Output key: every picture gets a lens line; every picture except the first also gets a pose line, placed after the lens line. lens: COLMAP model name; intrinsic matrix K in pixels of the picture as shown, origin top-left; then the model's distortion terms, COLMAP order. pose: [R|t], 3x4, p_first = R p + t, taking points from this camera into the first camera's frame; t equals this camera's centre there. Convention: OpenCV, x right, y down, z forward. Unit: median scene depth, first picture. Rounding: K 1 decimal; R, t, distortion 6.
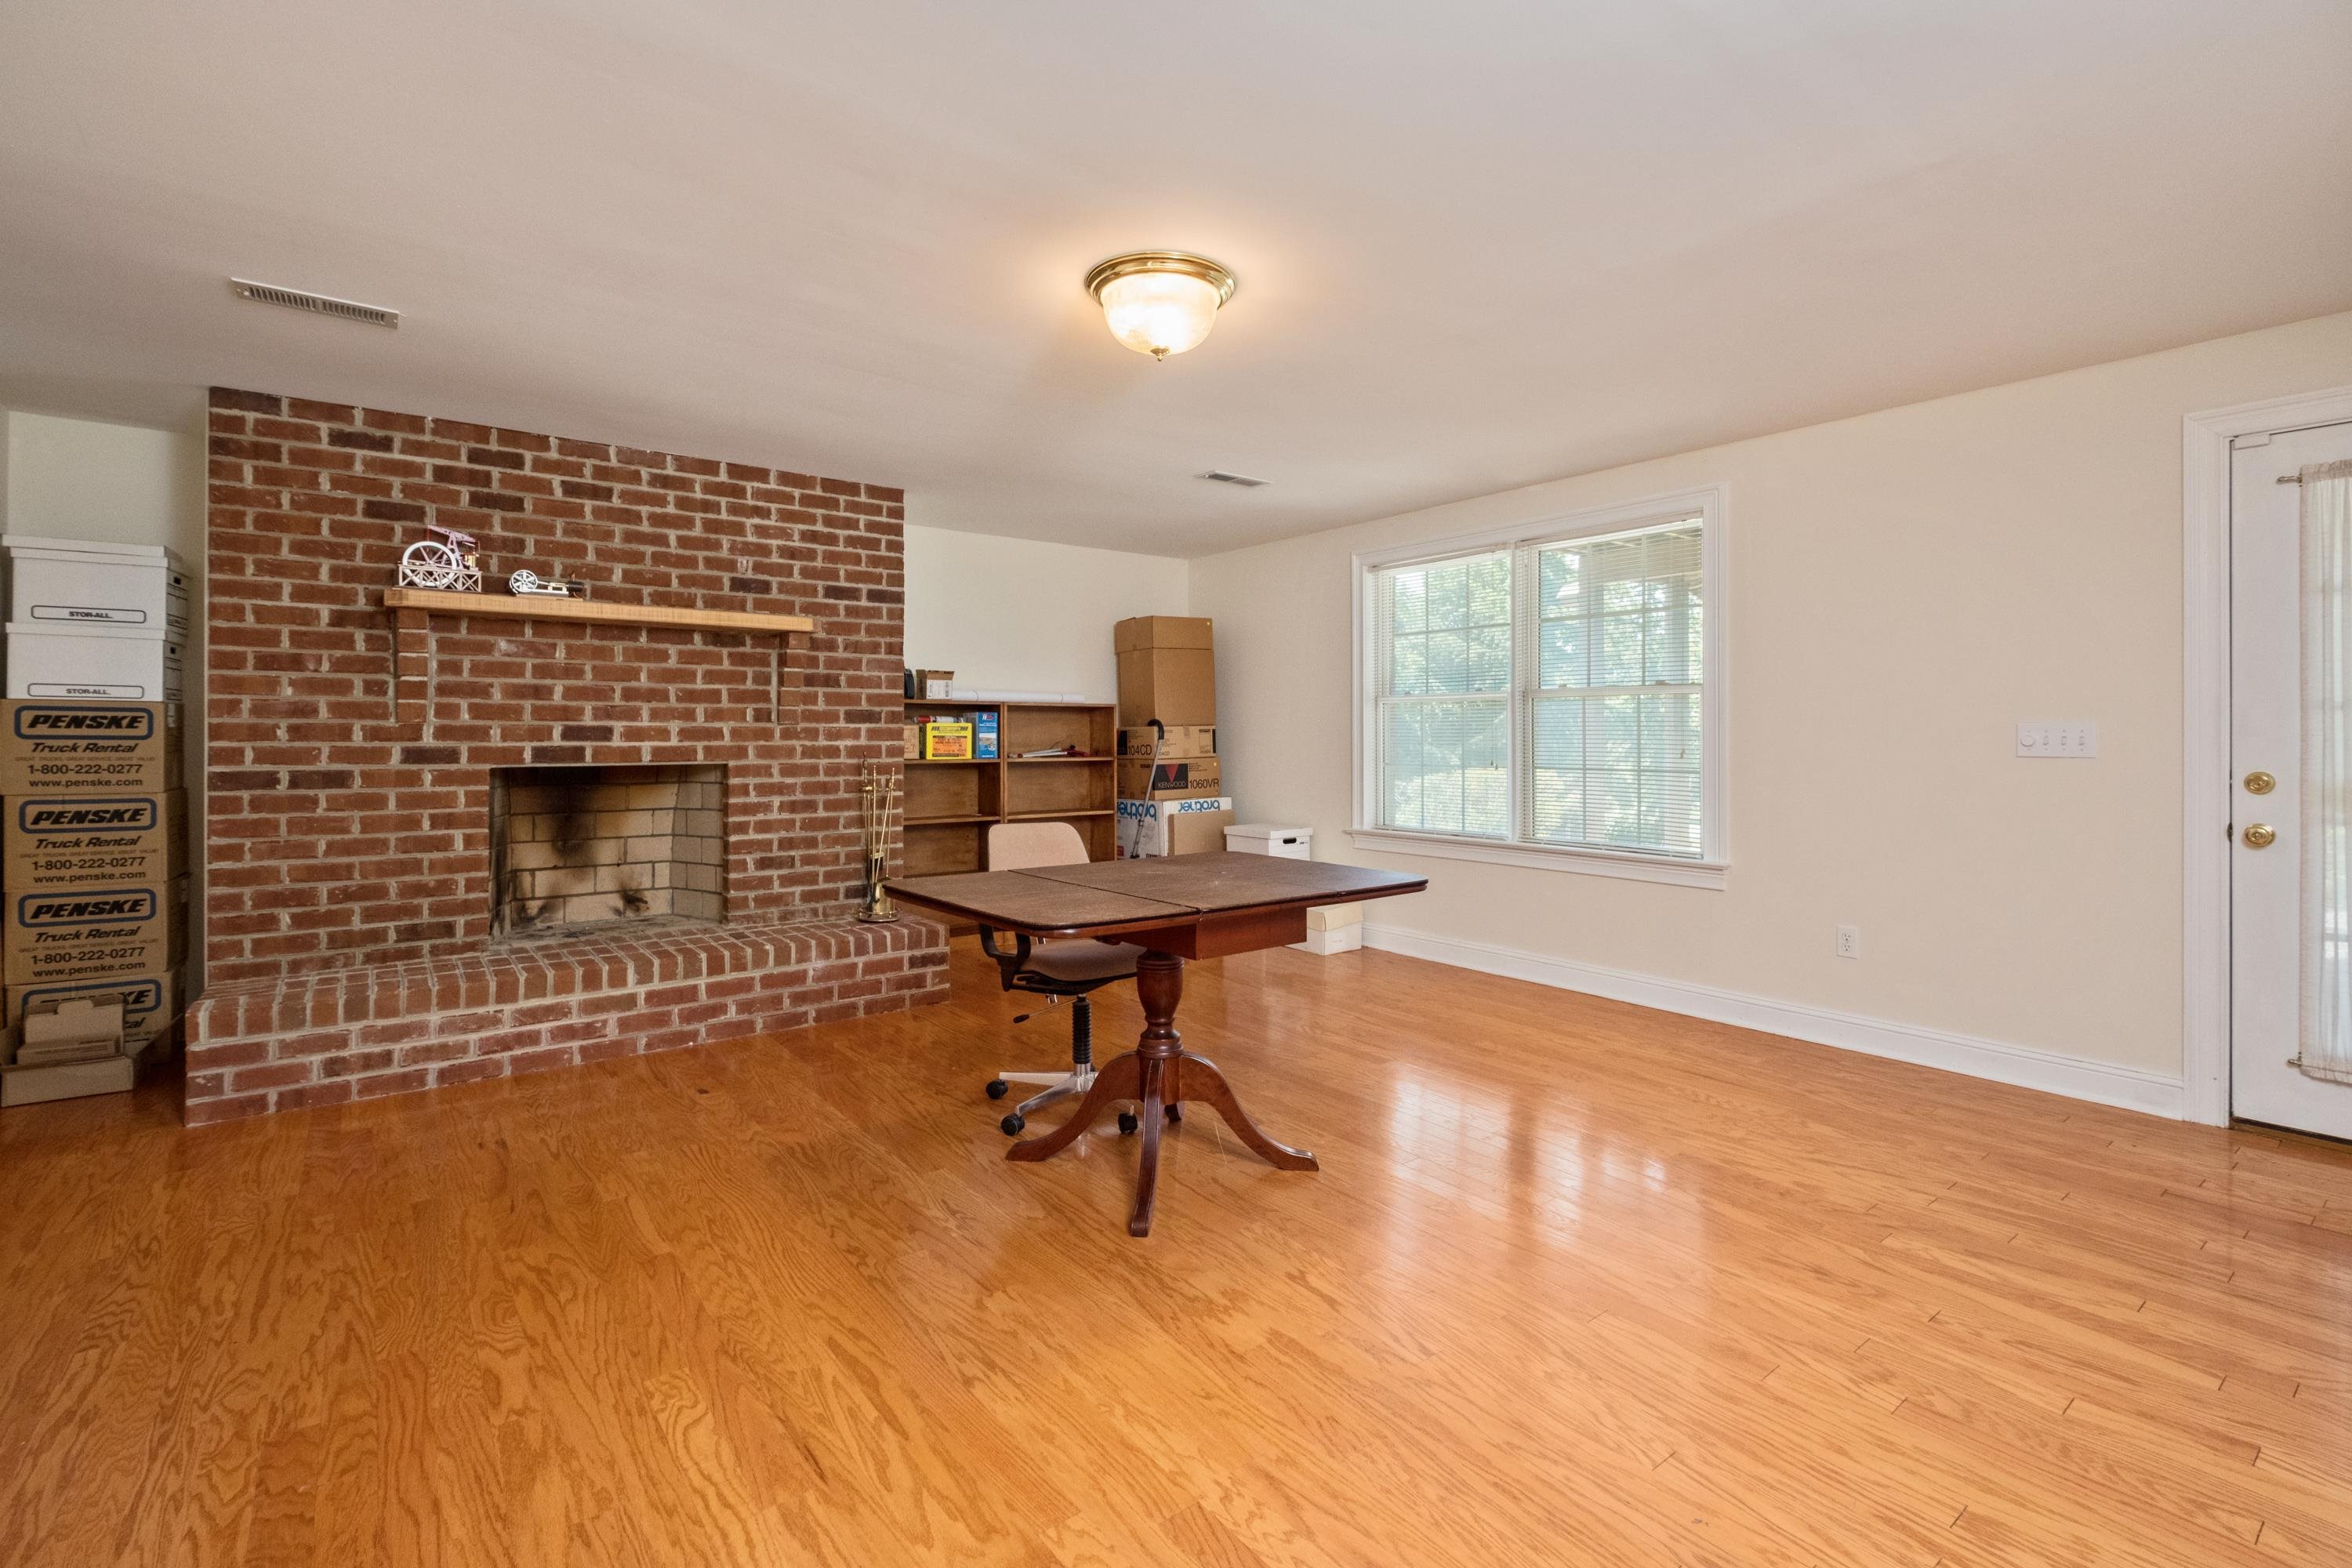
lens RADIAL K [[1049.3, 0, 1159.1], [0, 1049.3, 730.3], [0, 0, 1]] dist [0.008456, -0.002508]
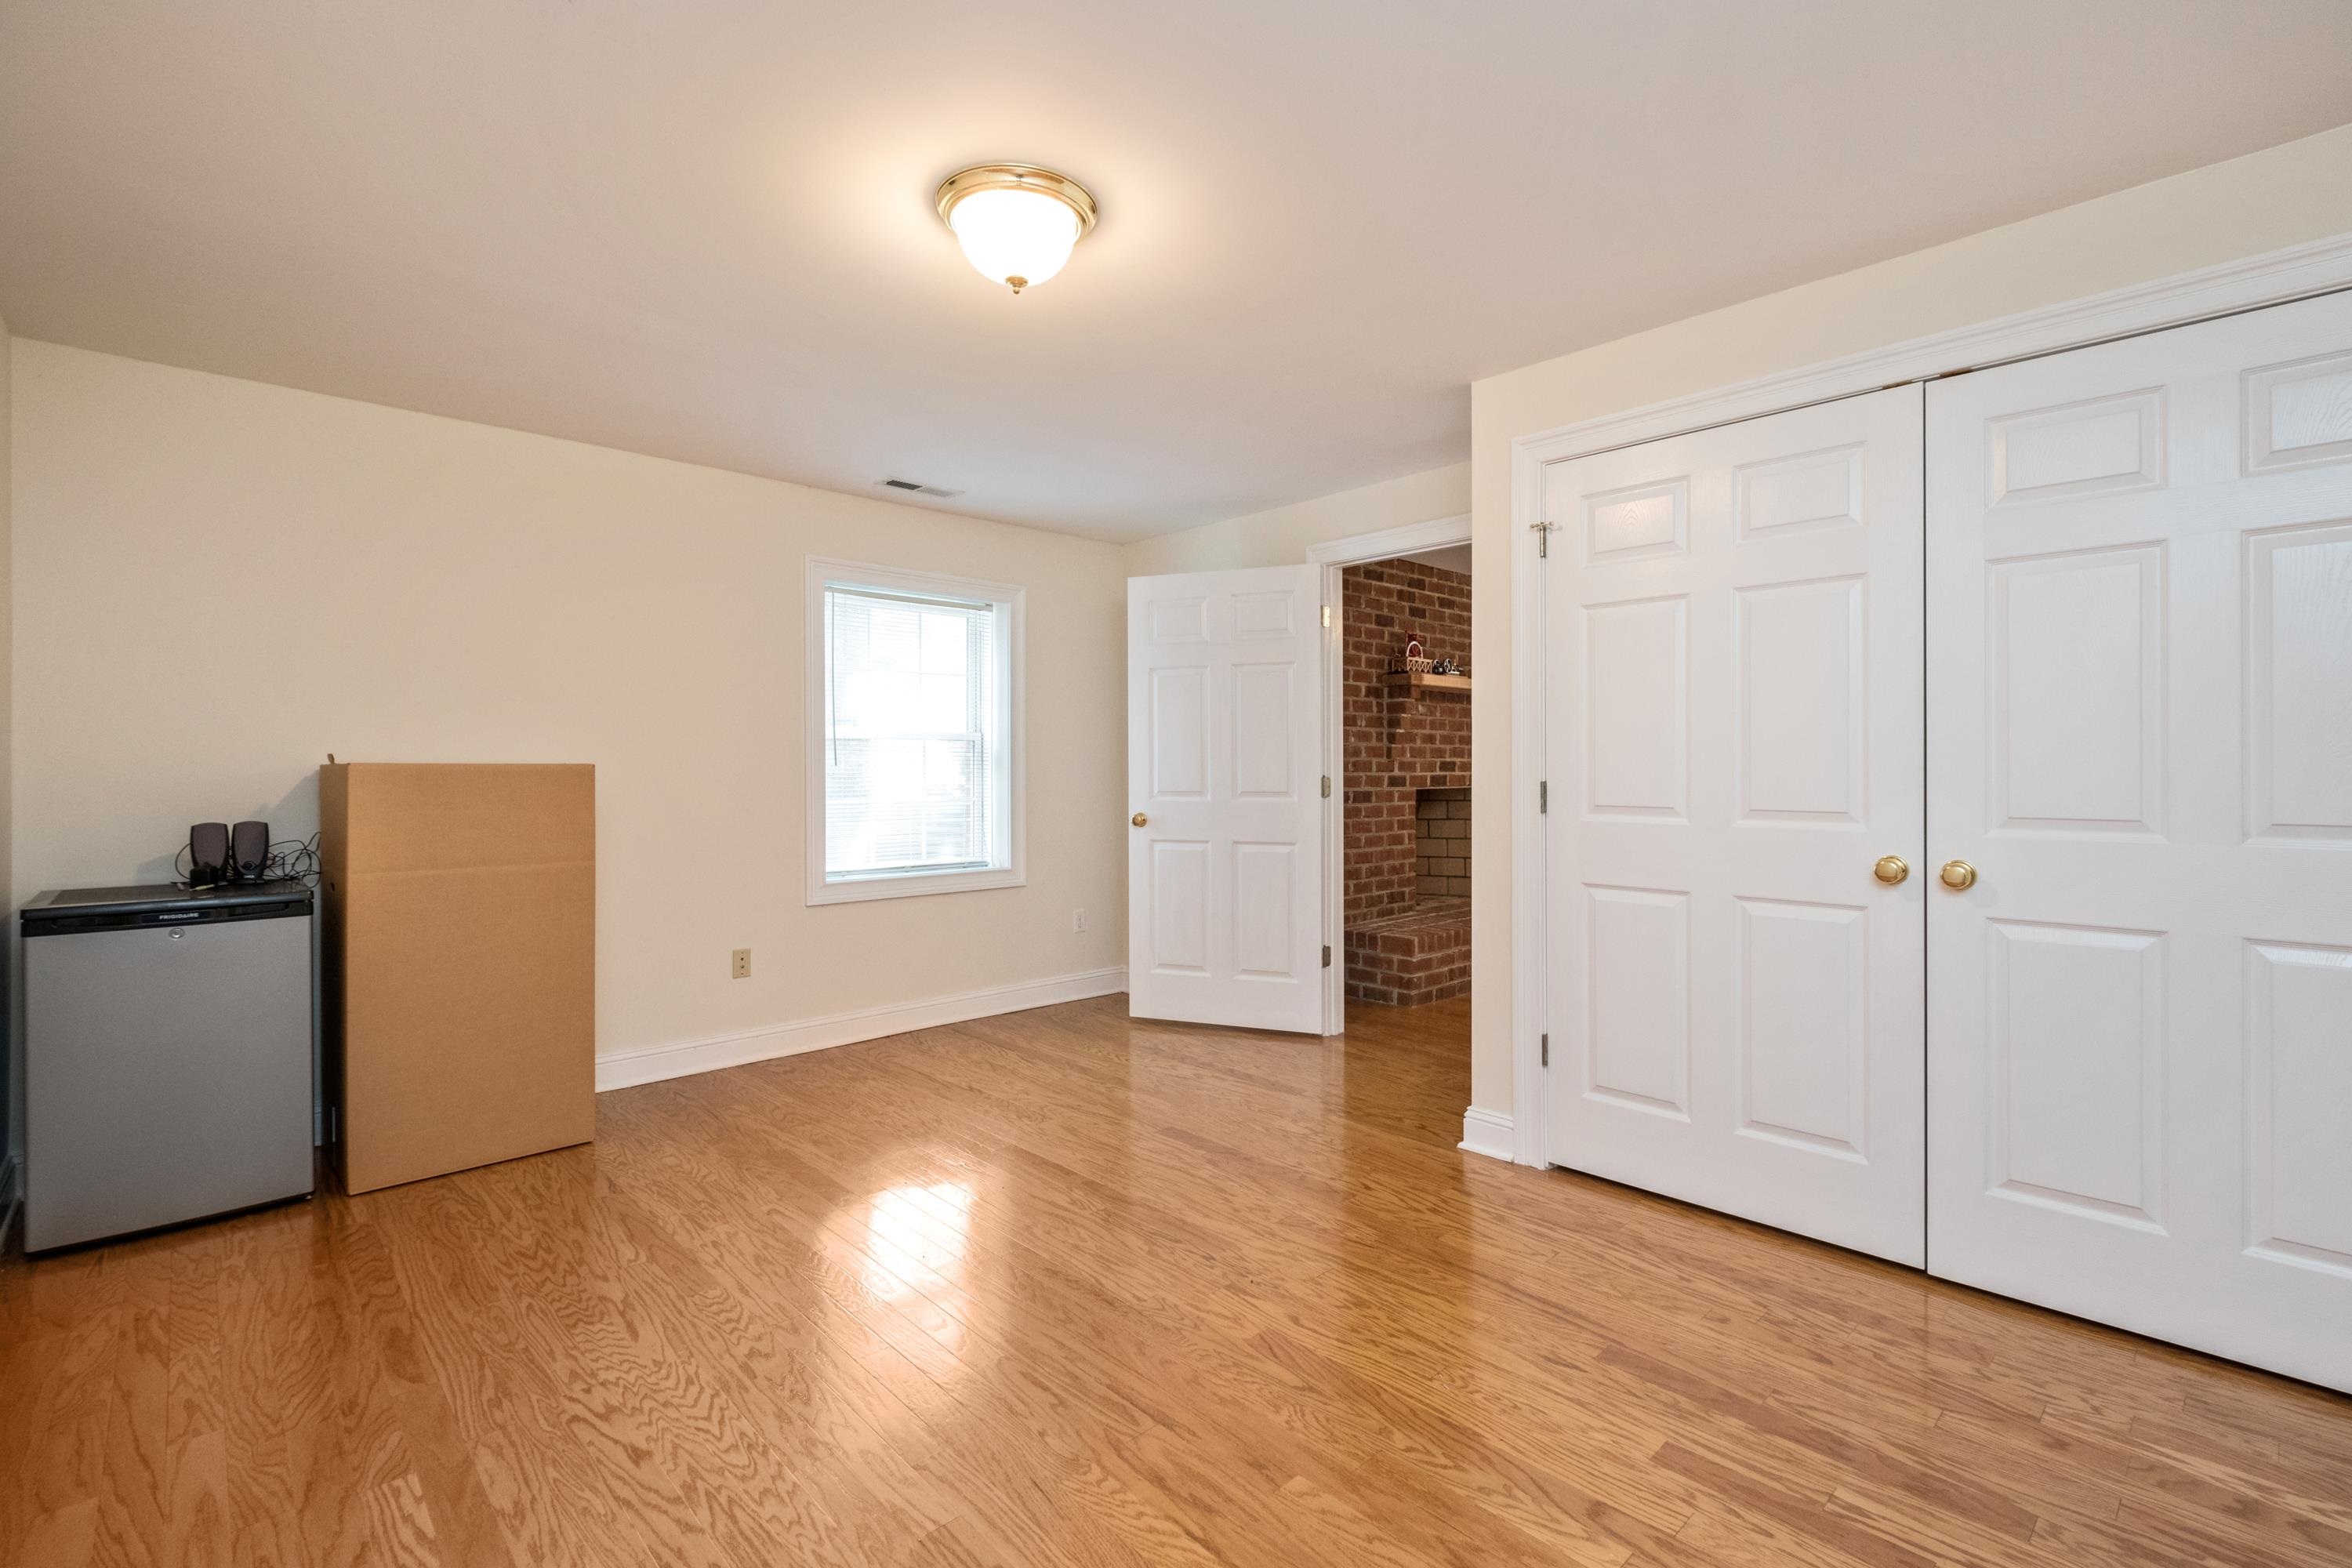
lens RADIAL K [[1049.3, 0, 1180.0], [0, 1049.3, 761.8], [0, 0, 1]] dist [0.008456, -0.002508]
pose [[0.995158, 0.000243, 0.098291, -1.019891], [-0.000651, 0.999991, 0.004117, -0.009133], [-0.098289, -0.004161, 0.995149, -0.418426]]
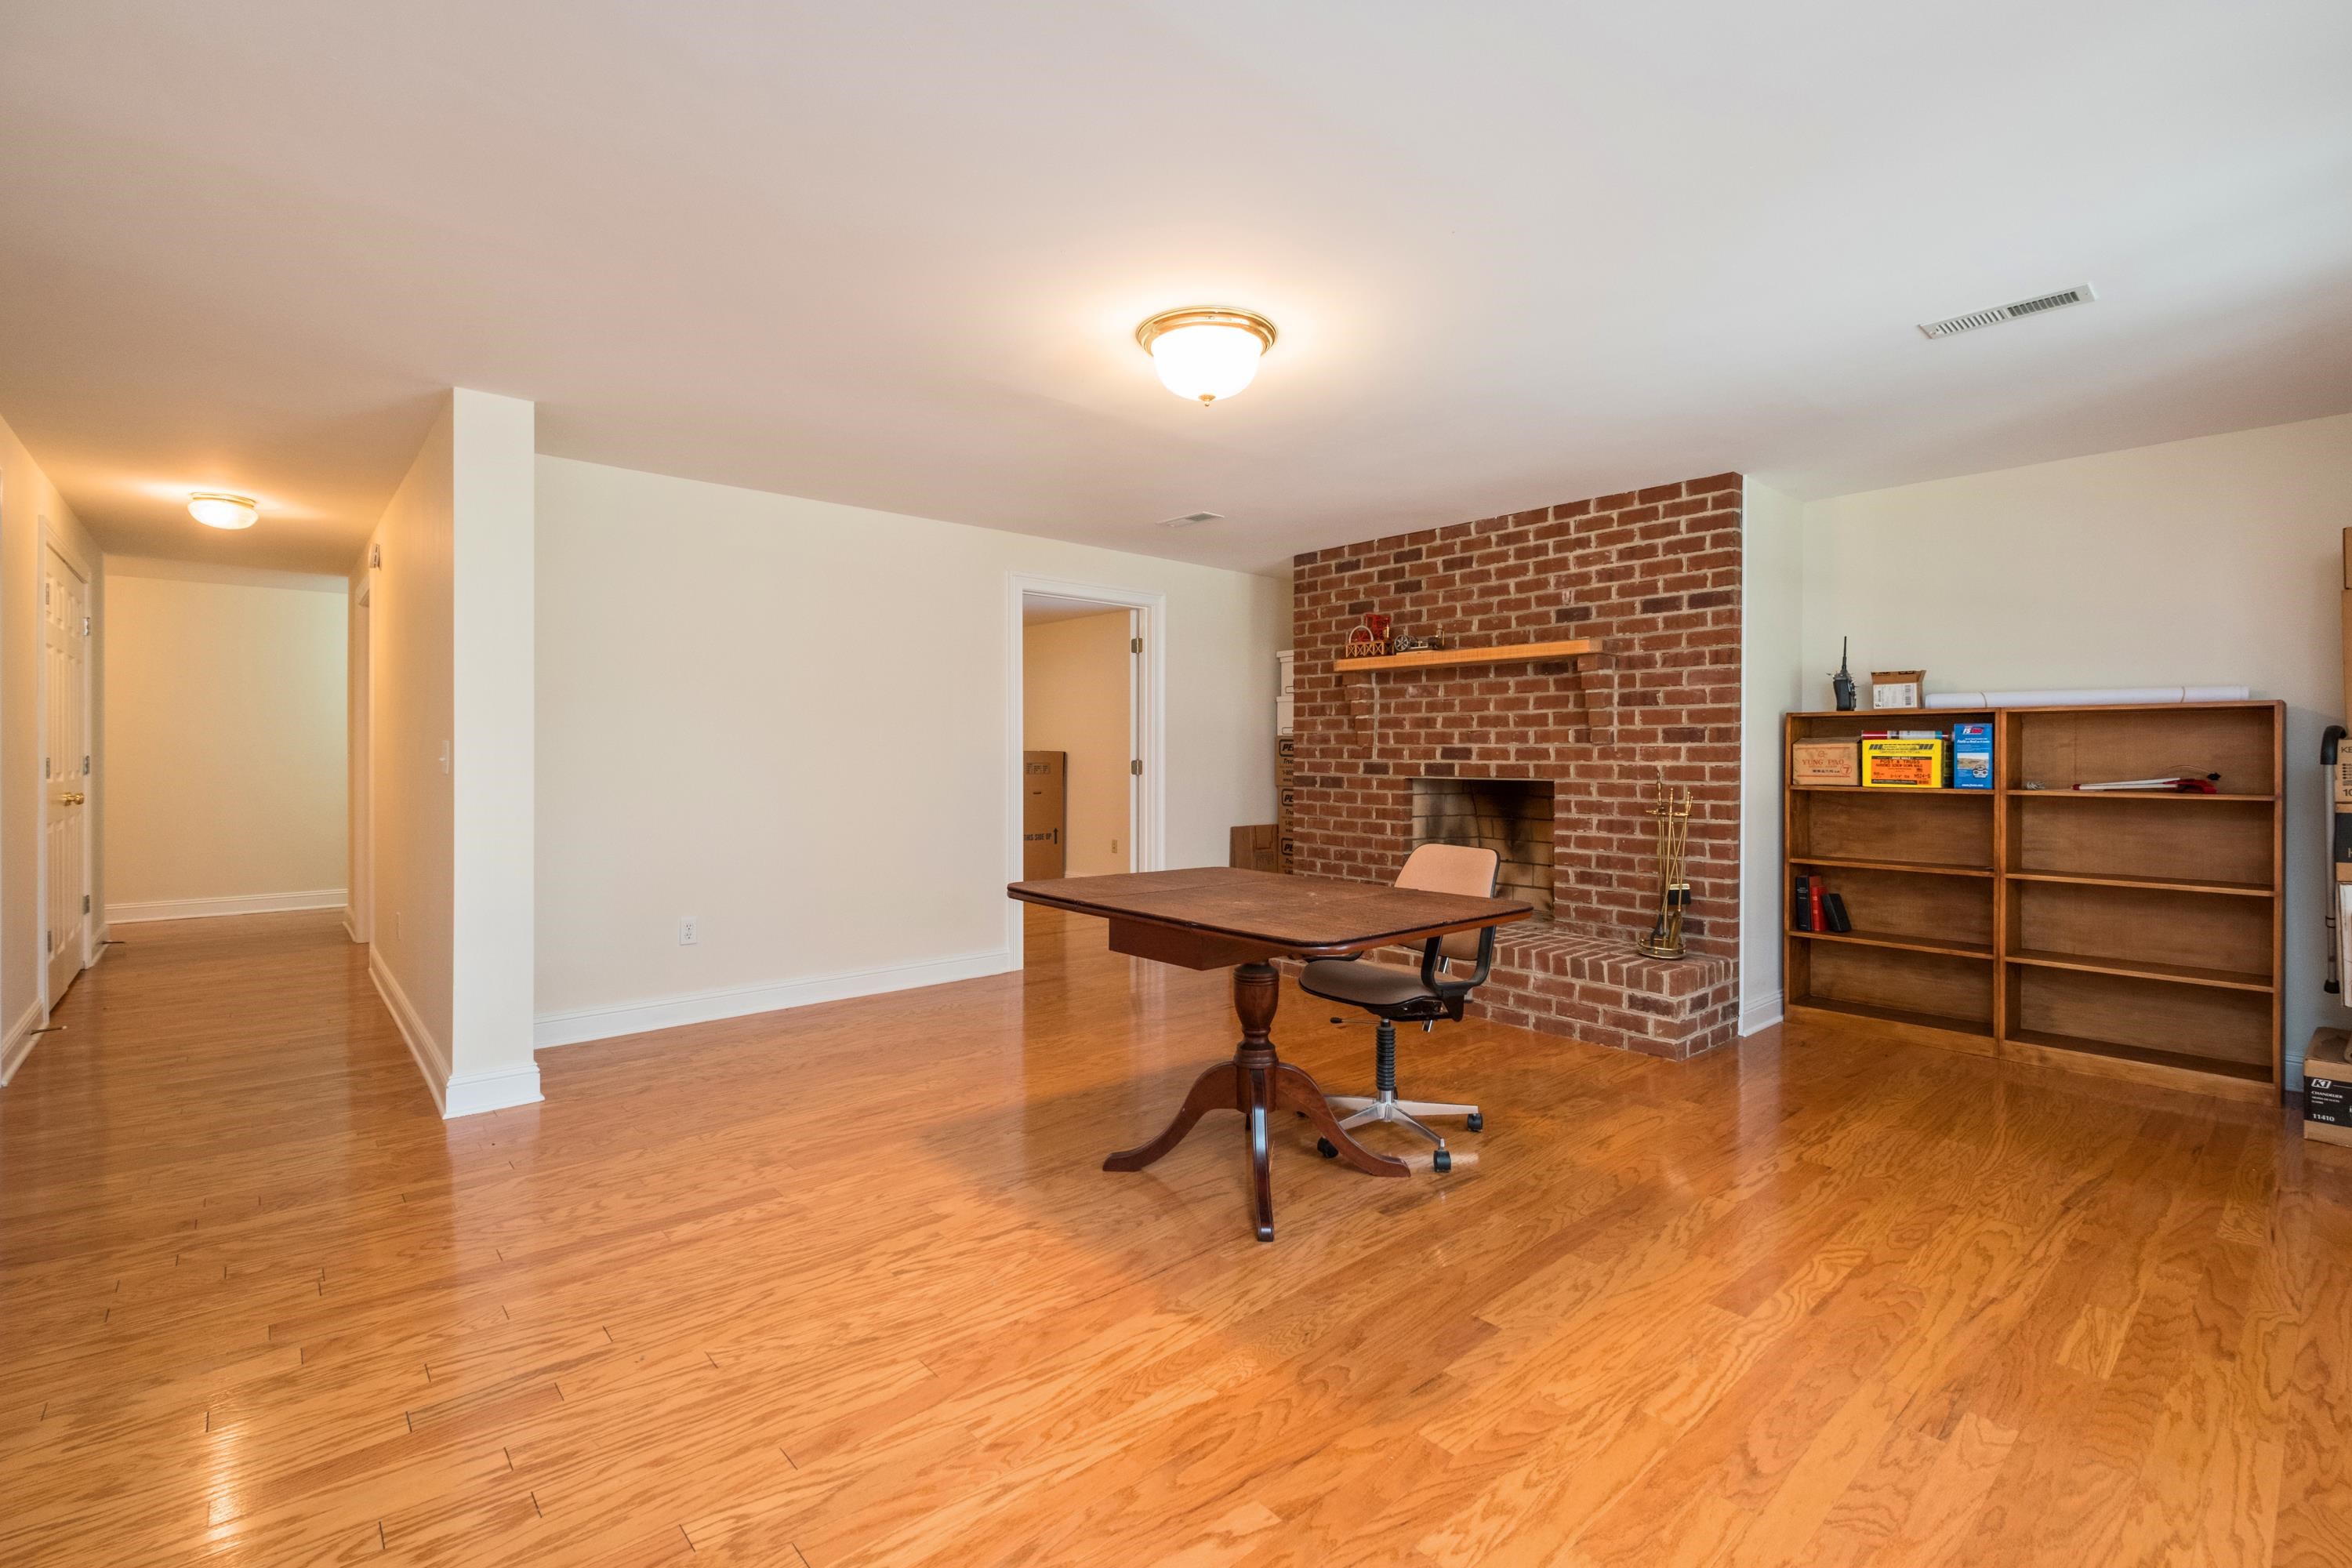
lens RADIAL K [[1049.3, 0, 1212.6], [0, 1049.3, 750.9], [0, 0, 1]] dist [0.008456, -0.002508]
pose [[0.094798, -0.004207, -0.995488, 0.664721], [0.002432, 0.999989, -0.003995, 0.003959], [0.995494, -0.002043, 0.094808, 0.560625]]
